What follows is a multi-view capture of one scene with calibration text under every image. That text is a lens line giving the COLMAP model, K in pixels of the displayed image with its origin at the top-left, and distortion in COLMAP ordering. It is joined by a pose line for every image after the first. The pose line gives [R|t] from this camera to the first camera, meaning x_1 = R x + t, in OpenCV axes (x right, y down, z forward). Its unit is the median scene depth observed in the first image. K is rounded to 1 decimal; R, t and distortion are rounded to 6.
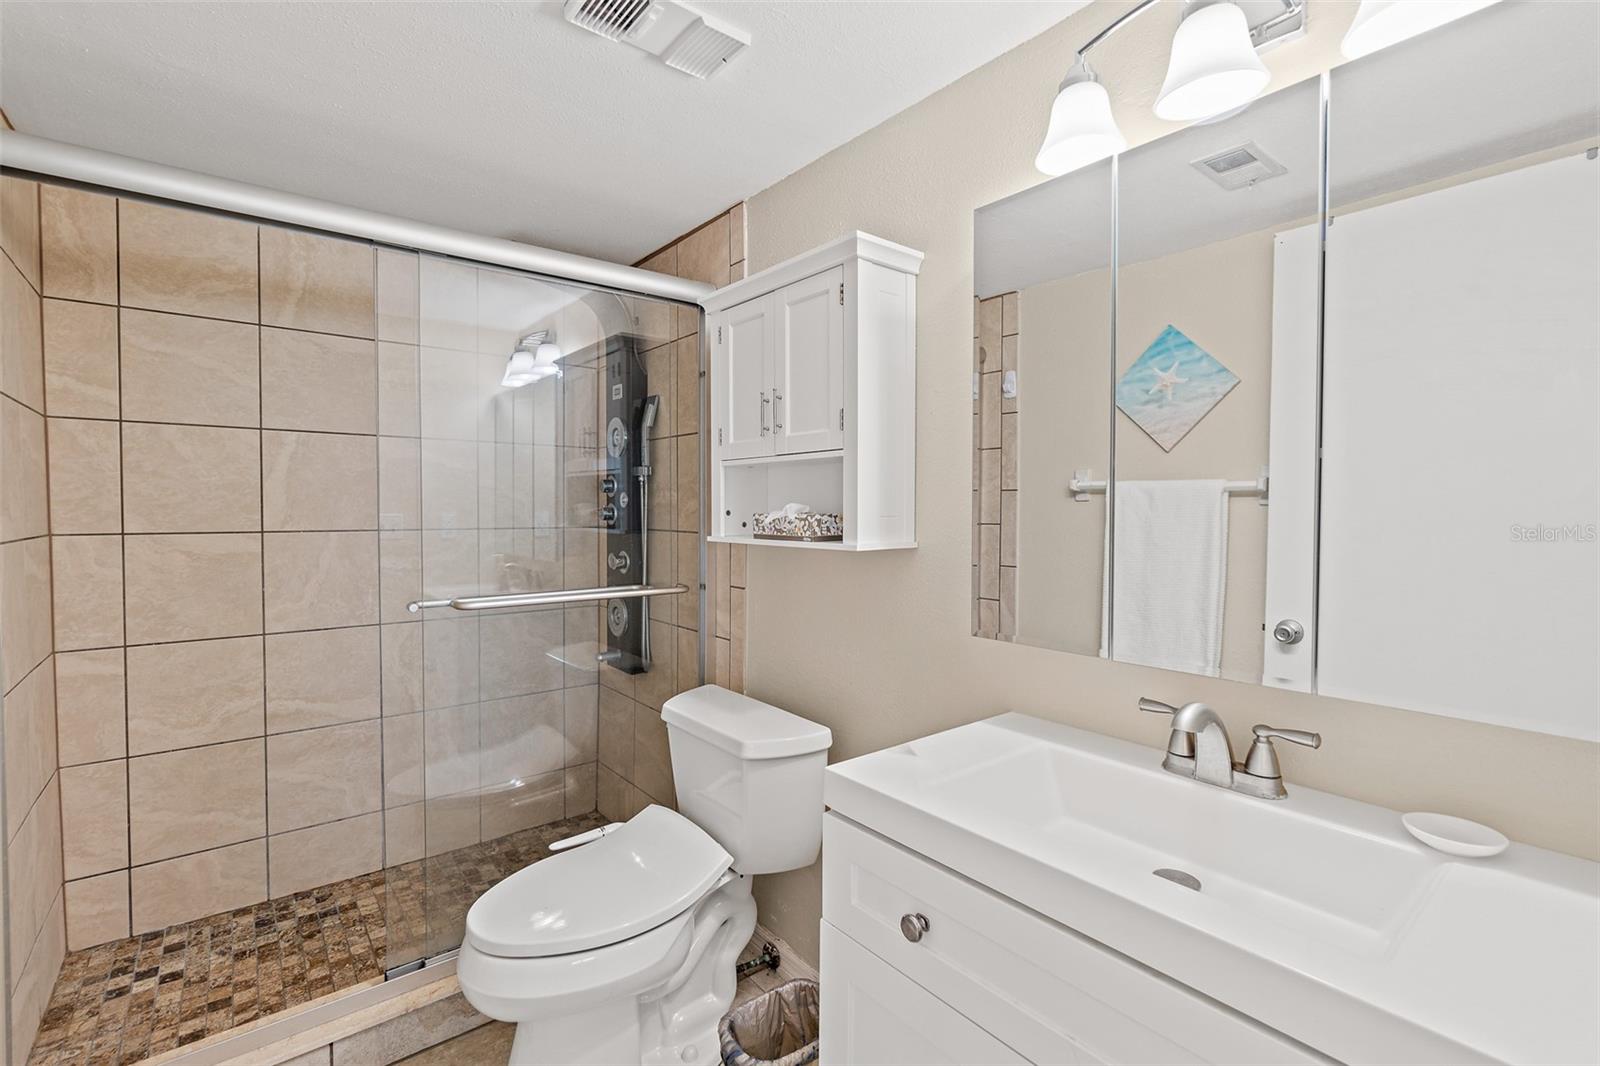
lens RADIAL K [[686.6, 0, 783.2], [0, 686.6, 525.3], [0, 0, 1]] dist [-0.002788, -0.000109]
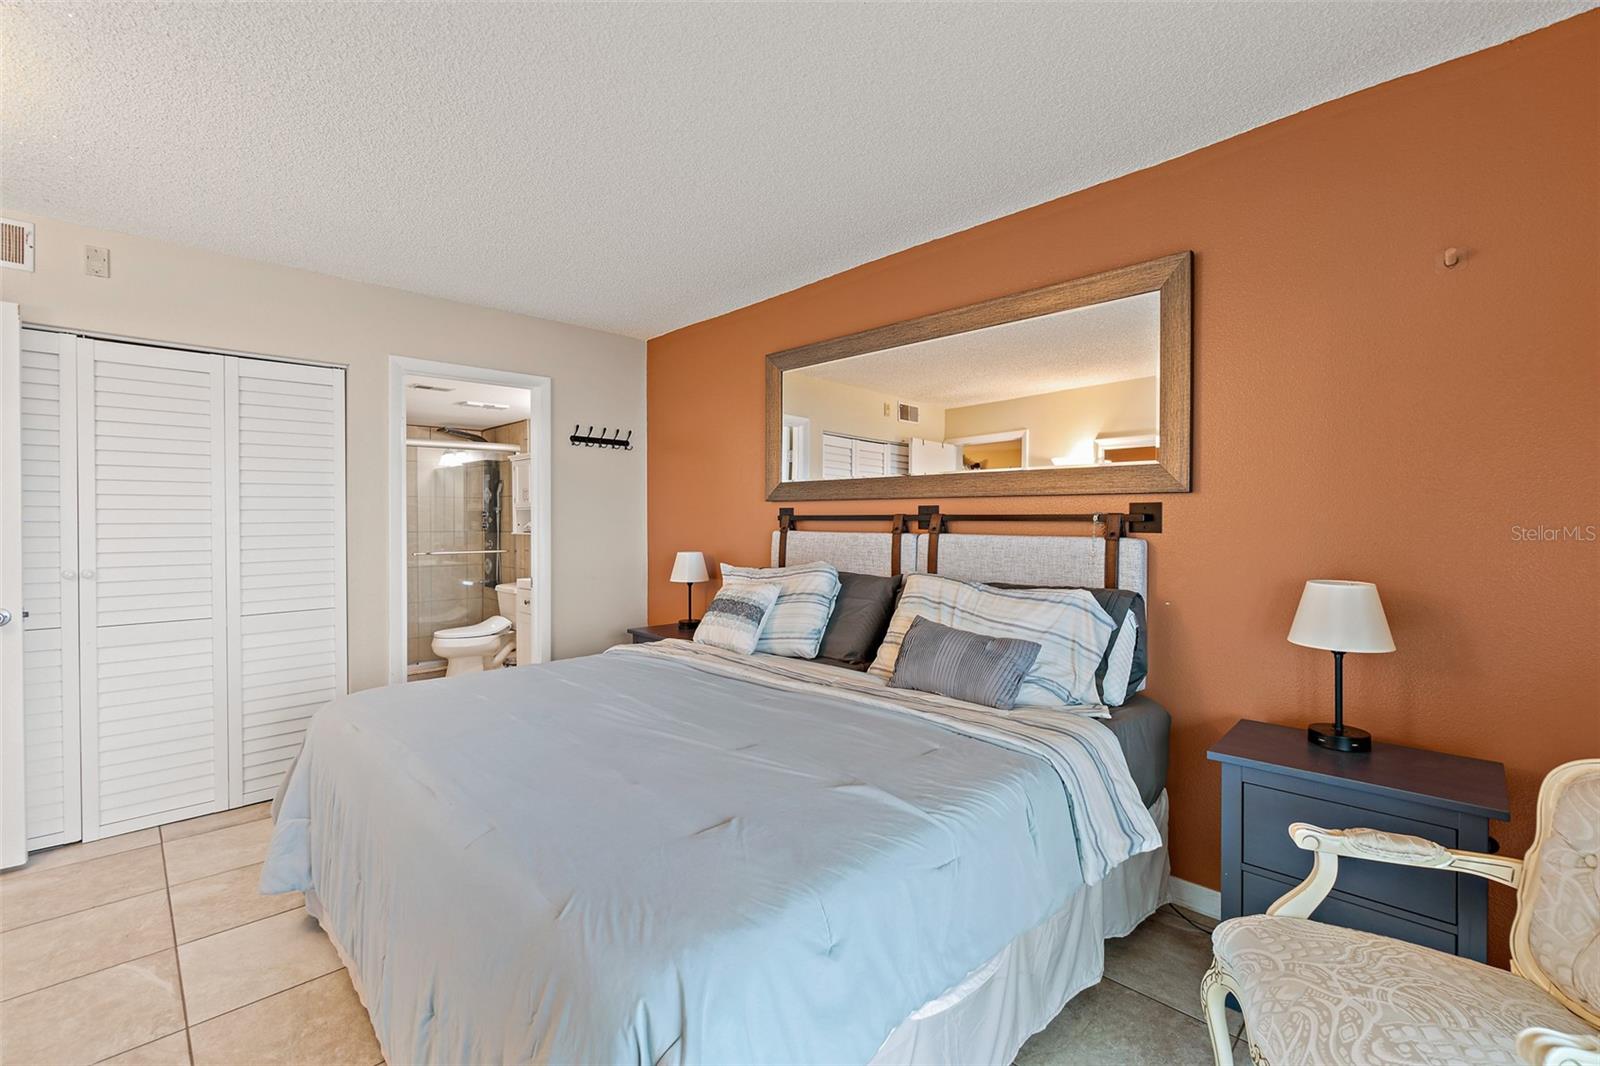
lens RADIAL K [[686.6, 0, 783.2], [0, 686.6, 525.3], [0, 0, 1]] dist [-0.002788, -0.000109]
pose [[0.995497, -0.007637, 0.094489, 0.633697], [0.009541, 0.999760, -0.019721, 0.046297], [-0.094316, 0.020534, 0.995331, -1.709606]]
